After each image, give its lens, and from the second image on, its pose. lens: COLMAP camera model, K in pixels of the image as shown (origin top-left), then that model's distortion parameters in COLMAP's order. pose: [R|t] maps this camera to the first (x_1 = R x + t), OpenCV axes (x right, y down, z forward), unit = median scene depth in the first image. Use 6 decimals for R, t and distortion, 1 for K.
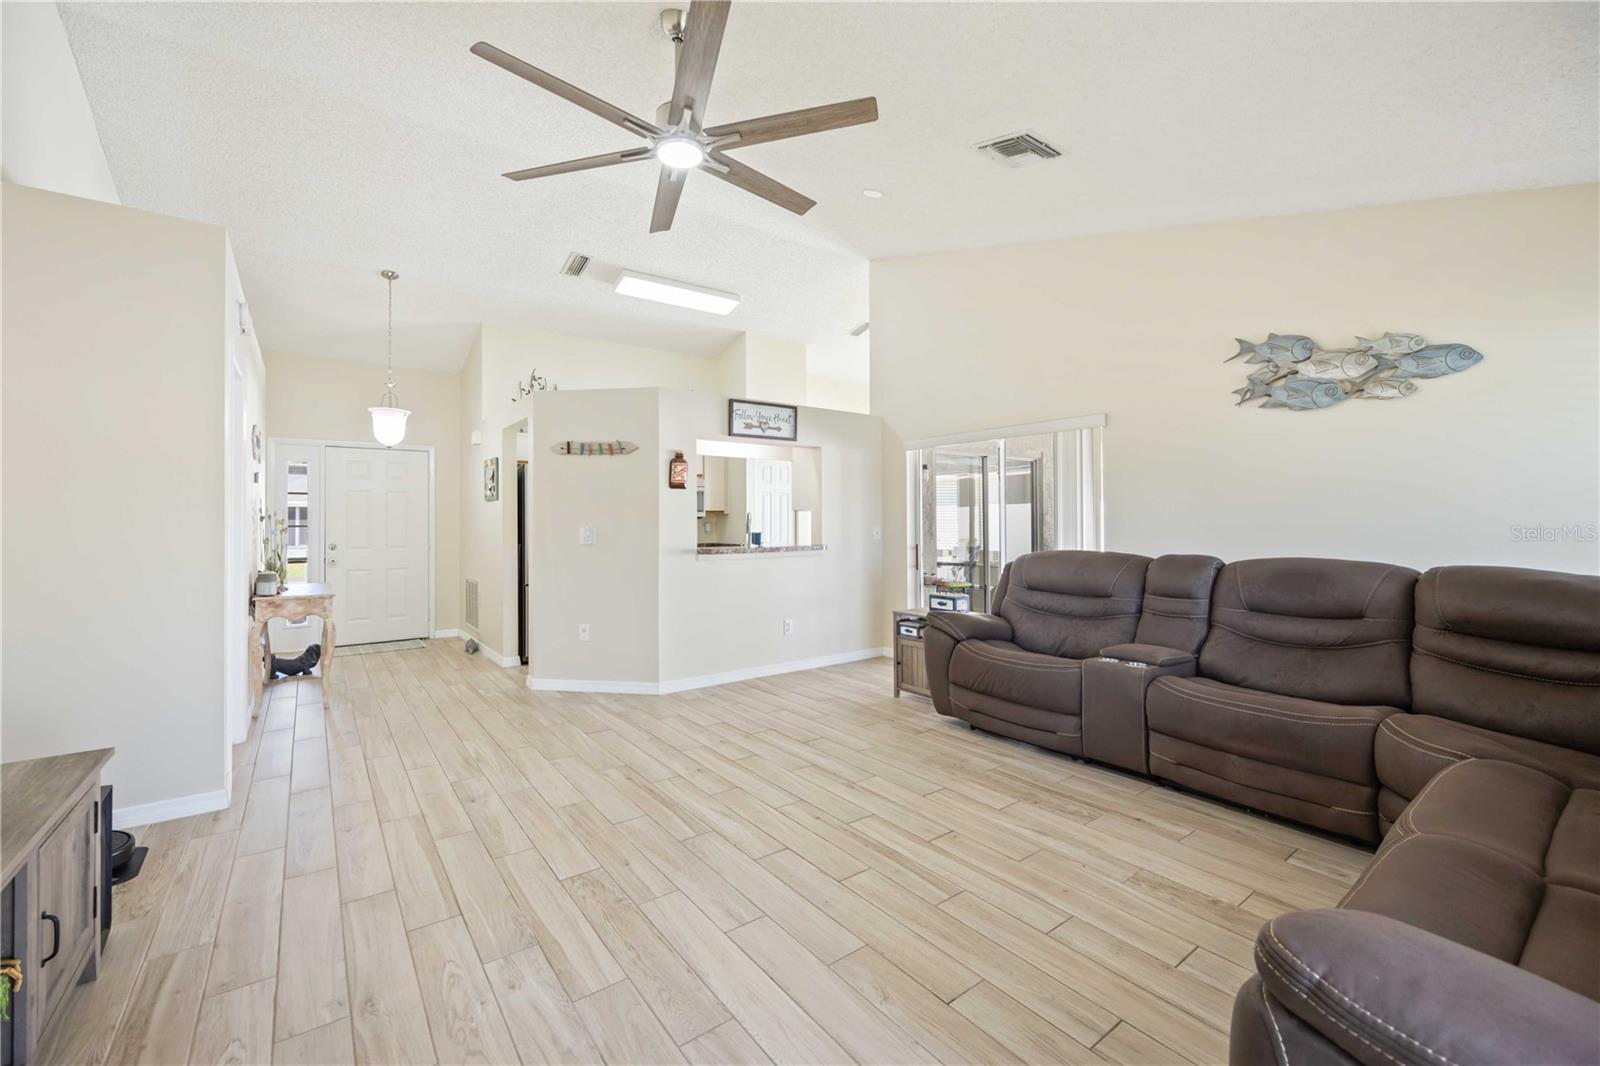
lens RADIAL K [[646.8, 0, 797.4], [0, 646.8, 520.8], [0, 0, 1]] dist [-0.003325, 0.000044]
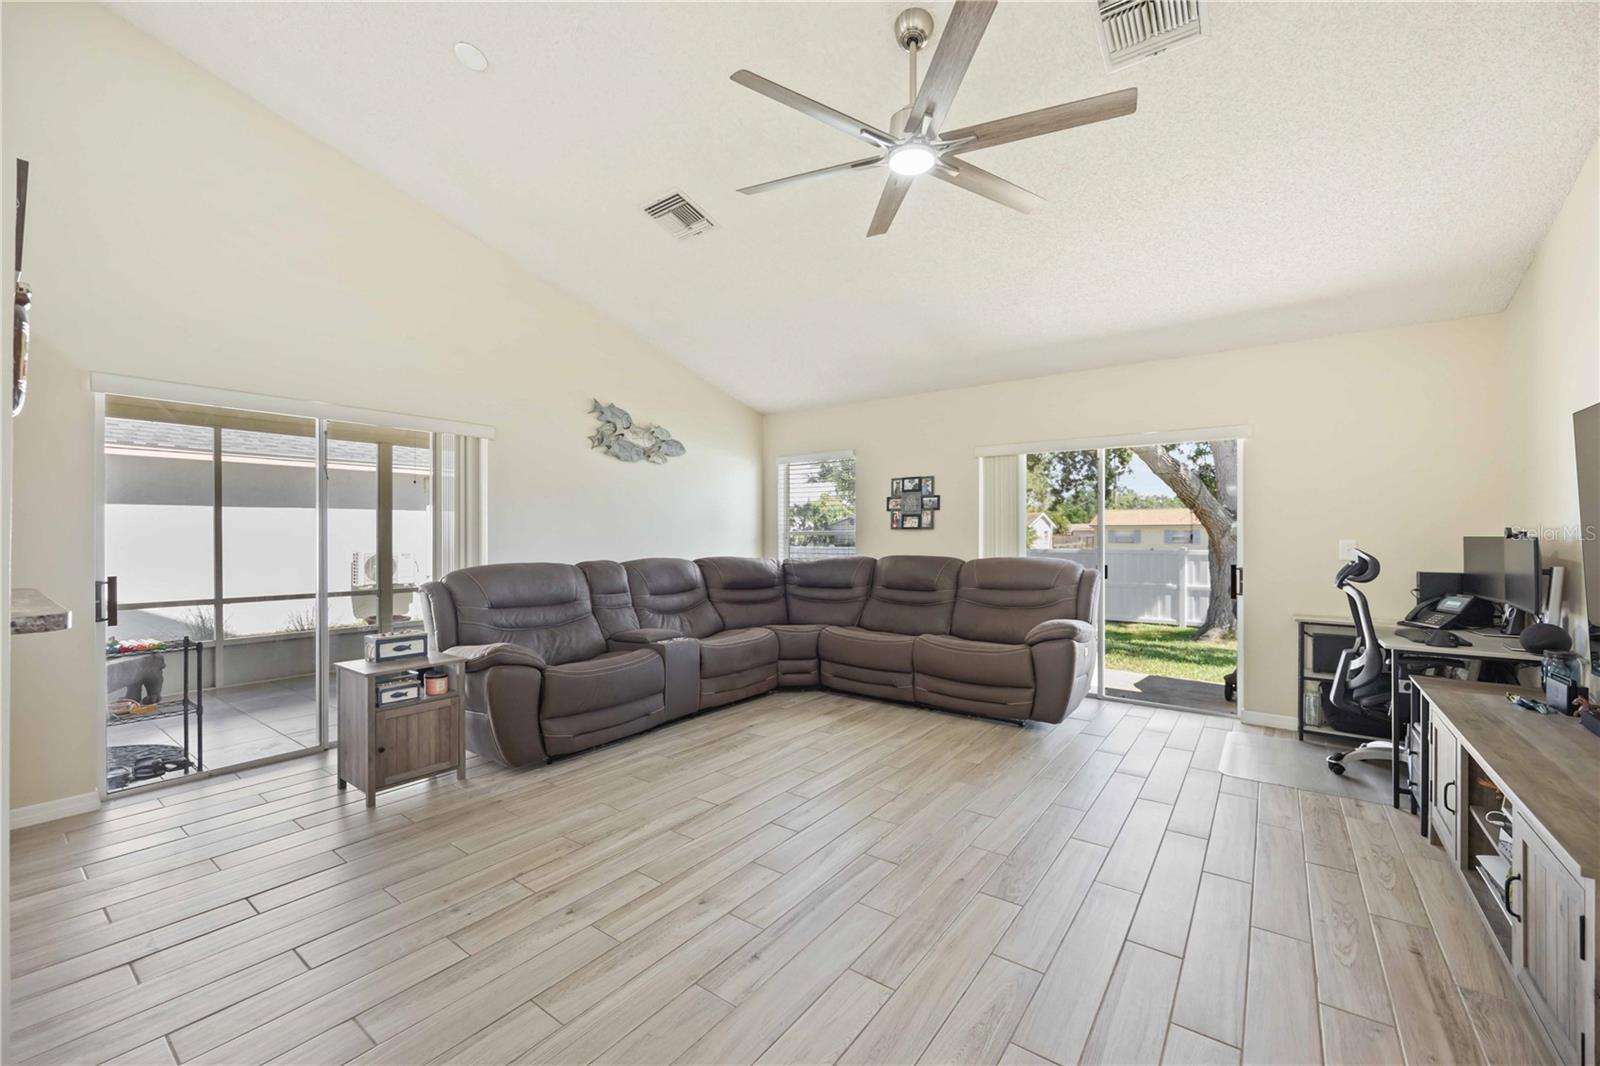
lens RADIAL K [[646.8, 0, 796.6], [0, 646.8, 536.2], [0, 0, 1]] dist [-0.003325, 0.000044]
pose [[-0.279408, 0.001875, 0.960170, -0.843555], [-0.001428, 0.999996, -0.002368, 0.007730], [-0.960171, -0.002033, -0.279405, 1.123107]]
